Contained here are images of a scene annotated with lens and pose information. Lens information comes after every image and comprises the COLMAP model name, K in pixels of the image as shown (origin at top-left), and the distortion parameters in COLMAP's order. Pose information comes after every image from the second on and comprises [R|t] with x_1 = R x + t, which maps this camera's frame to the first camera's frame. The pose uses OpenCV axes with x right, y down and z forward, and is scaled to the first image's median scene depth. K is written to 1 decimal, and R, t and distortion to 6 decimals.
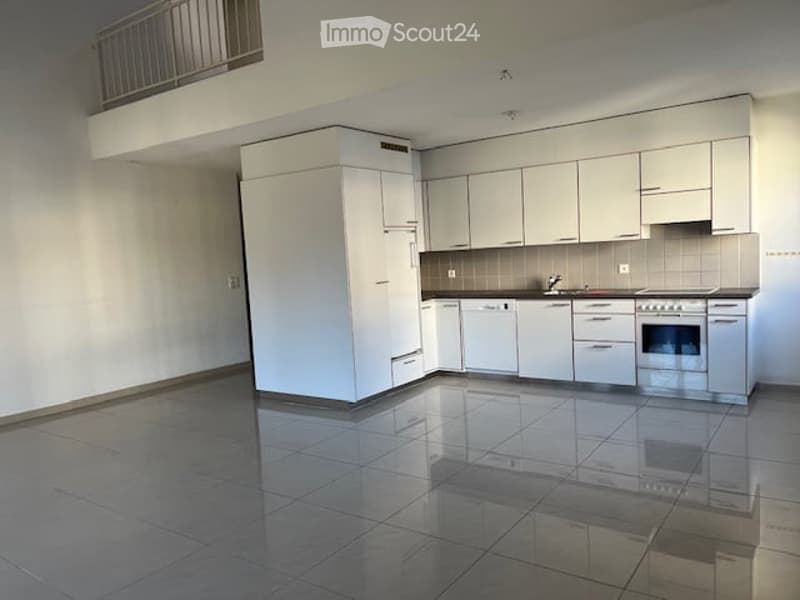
lens RADIAL K [[613.0, 0, 396.6], [0, 613.0, 302.2], [0, 0, 1]] dist [0.067921, -0.076689]
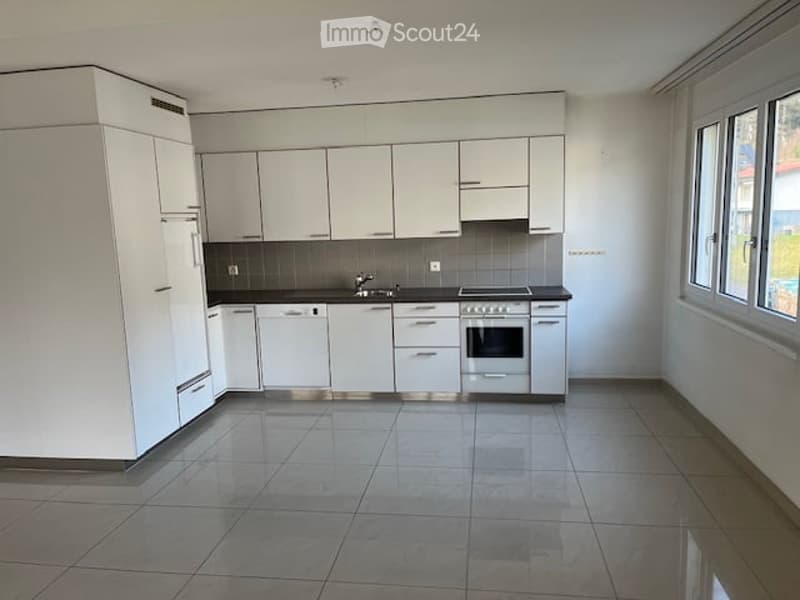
lens RADIAL K [[613.0, 0, 402.2], [0, 613.0, 302.3], [0, 0, 1]] dist [0.067921, -0.076689]
pose [[0.891641, -0.037012, 0.451227, -0.100932], [0.020857, 0.998953, 0.040725, -0.040010], [-0.452262, -0.026901, 0.891480, 0.199296]]
